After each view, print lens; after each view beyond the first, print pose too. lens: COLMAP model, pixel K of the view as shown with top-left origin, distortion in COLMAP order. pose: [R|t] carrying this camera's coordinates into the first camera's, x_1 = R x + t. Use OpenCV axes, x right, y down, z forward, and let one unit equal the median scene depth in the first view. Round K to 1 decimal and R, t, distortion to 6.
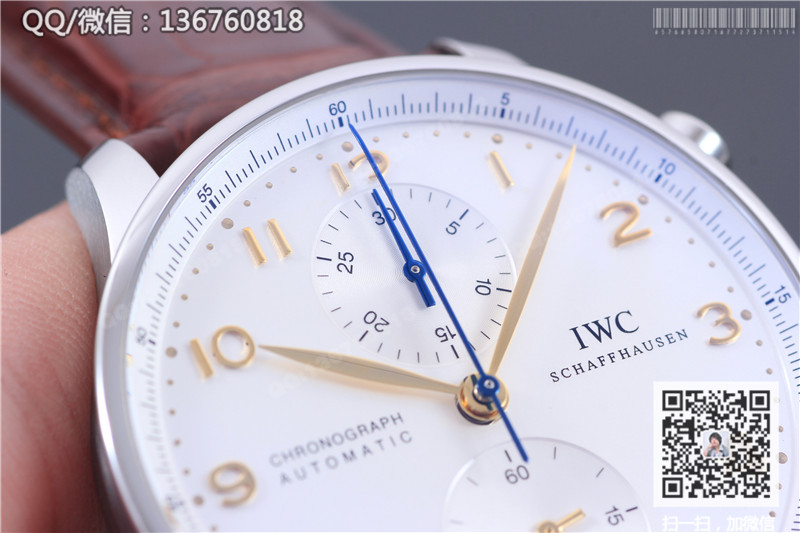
lens RADIAL K [[5184.6, 0, 402.6], [0, 5184.6, 266.1], [0, 0, 1]] dist [0.548273, 0.000000]
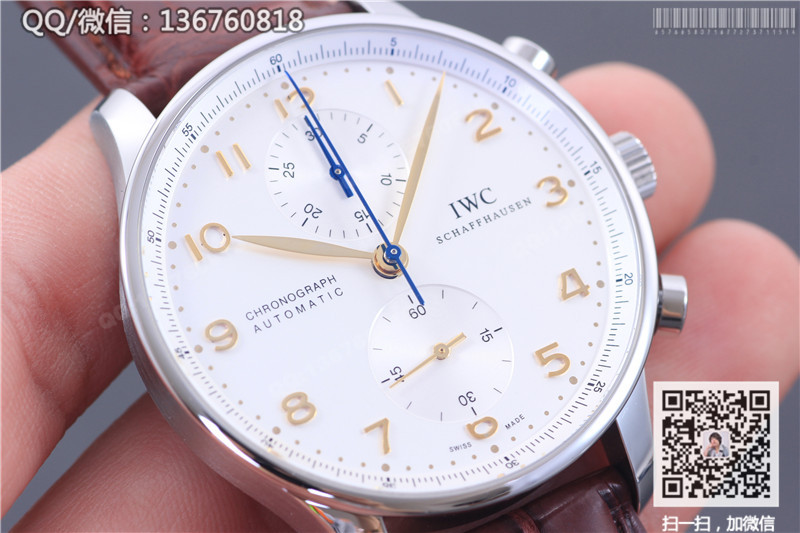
lens RADIAL K [[5184.6, 0, 400.1], [0, 5184.6, 264.5], [0, 0, 1]] dist [0.548273, 0.000000]
pose [[0.997660, -0.068242, -0.004221, 0.023856], [0.068332, 0.993029, 0.096042, -0.110116], [-0.002362, -0.096105, 0.995368, -0.428599]]
